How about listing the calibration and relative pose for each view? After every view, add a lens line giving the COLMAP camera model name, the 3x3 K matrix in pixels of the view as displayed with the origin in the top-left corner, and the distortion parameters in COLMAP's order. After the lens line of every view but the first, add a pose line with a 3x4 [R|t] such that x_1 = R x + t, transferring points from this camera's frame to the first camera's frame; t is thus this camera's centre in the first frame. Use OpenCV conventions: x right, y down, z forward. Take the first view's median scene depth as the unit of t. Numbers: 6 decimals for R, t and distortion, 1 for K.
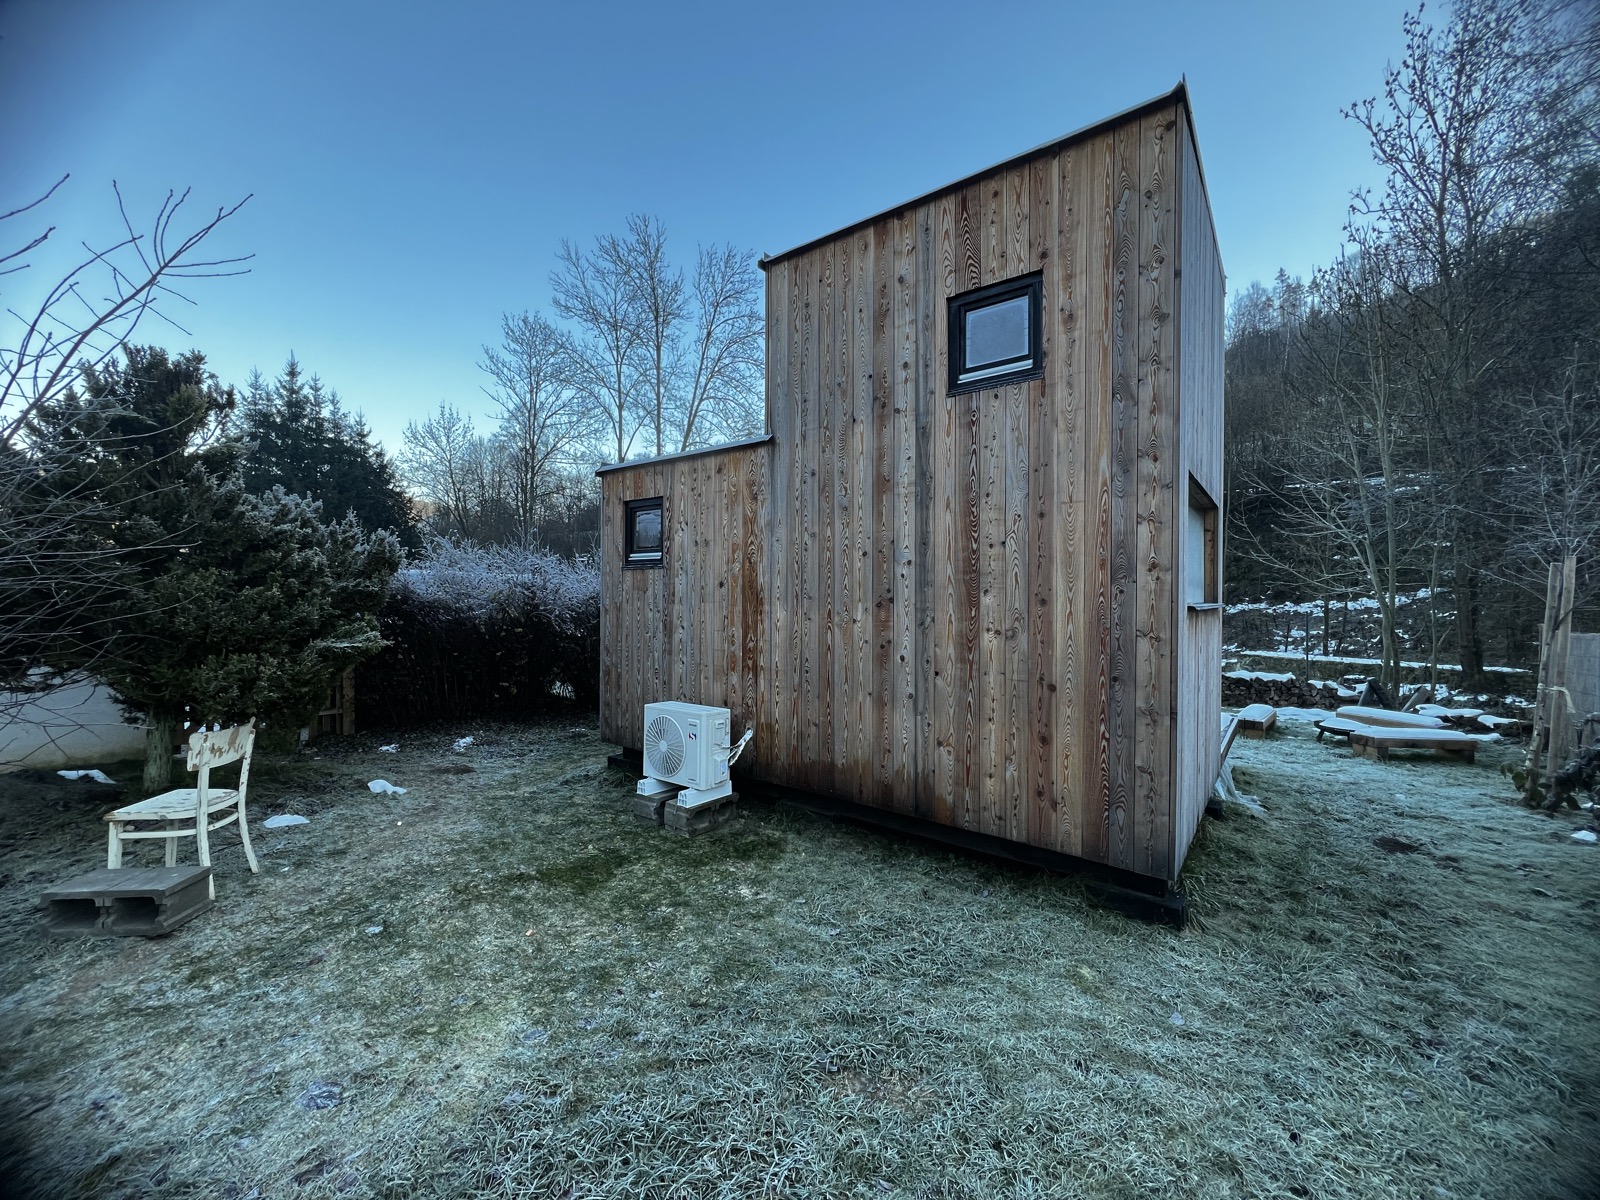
lens RADIAL K [[645.9, 0, 800.0], [0, 645.9, 600.0], [0, 0, 1]] dist [-0.001289, -0.000095]
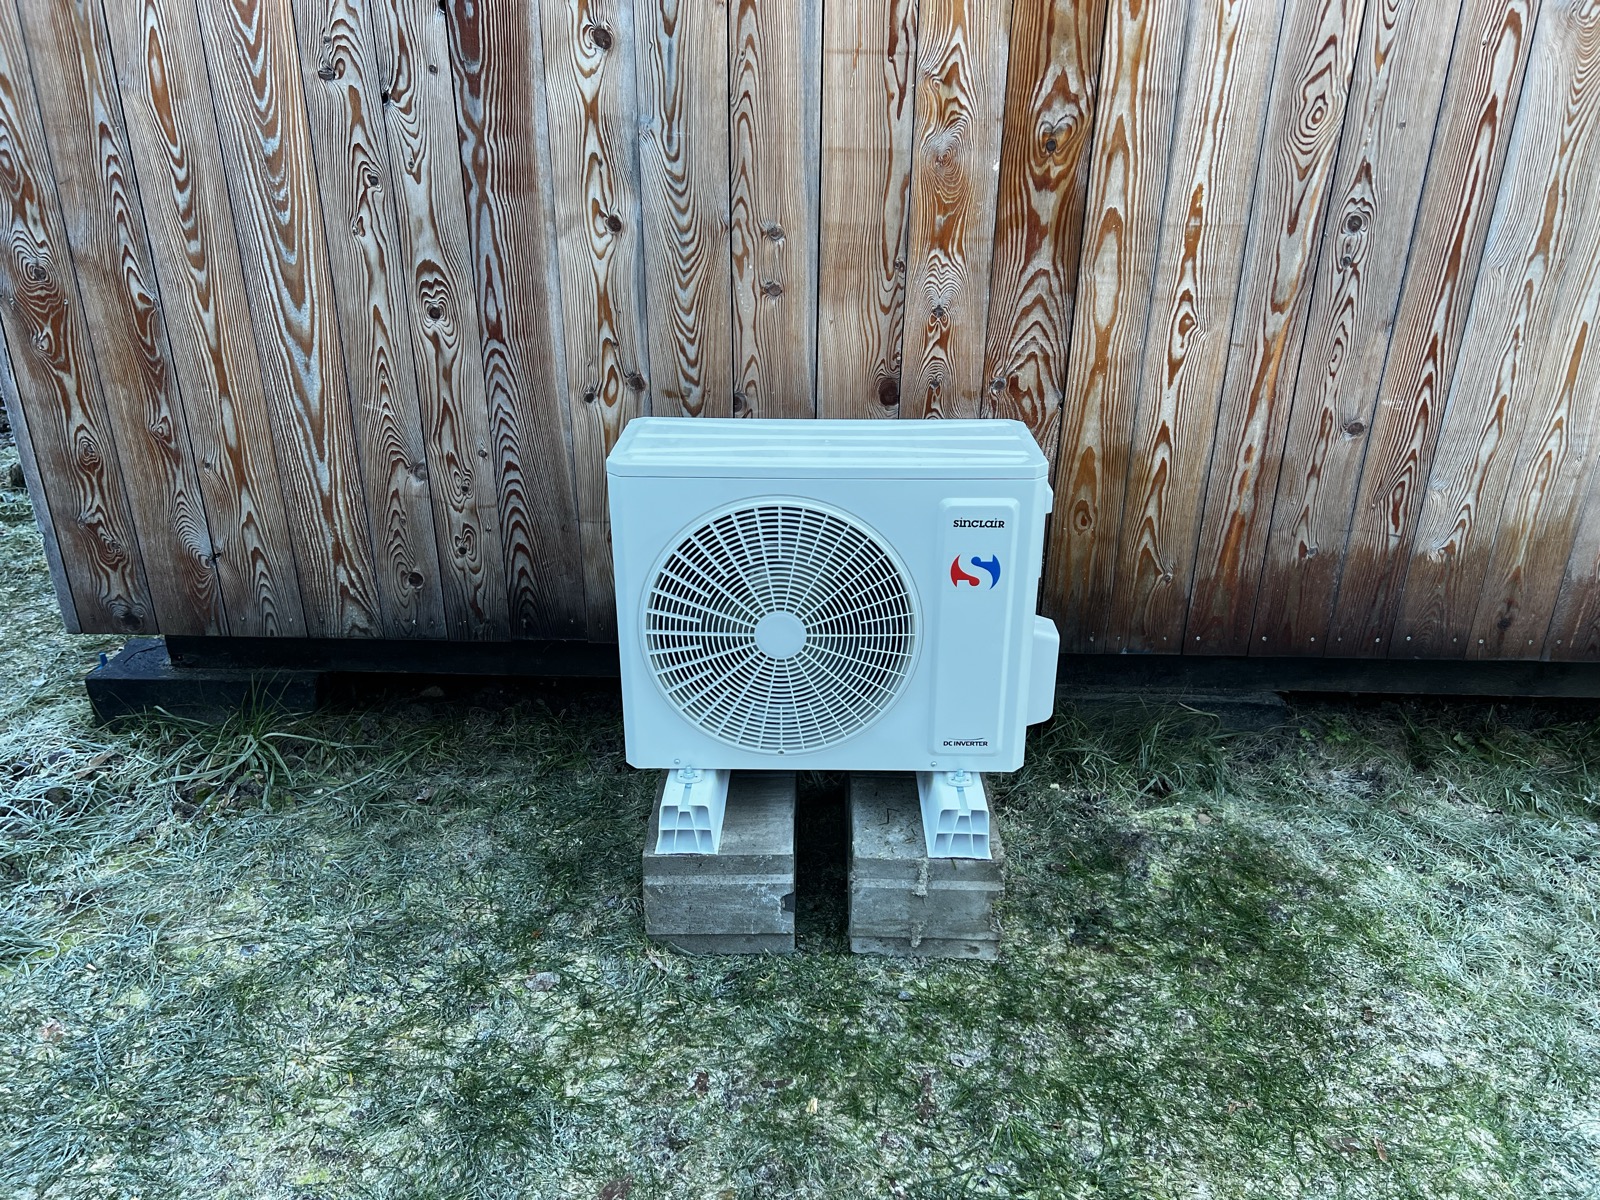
lens RADIAL K [[1180.4, 0, 800.0], [0, 1180.4, 600.0], [0, 0, 1]] dist [0.024577, -0.003219]
pose [[0.791136, -0.242855, 0.561360, -0.427729], [-0.008927, 0.913112, 0.407612, 0.056976], [-0.611575, -0.327488, 0.720228, 0.725558]]
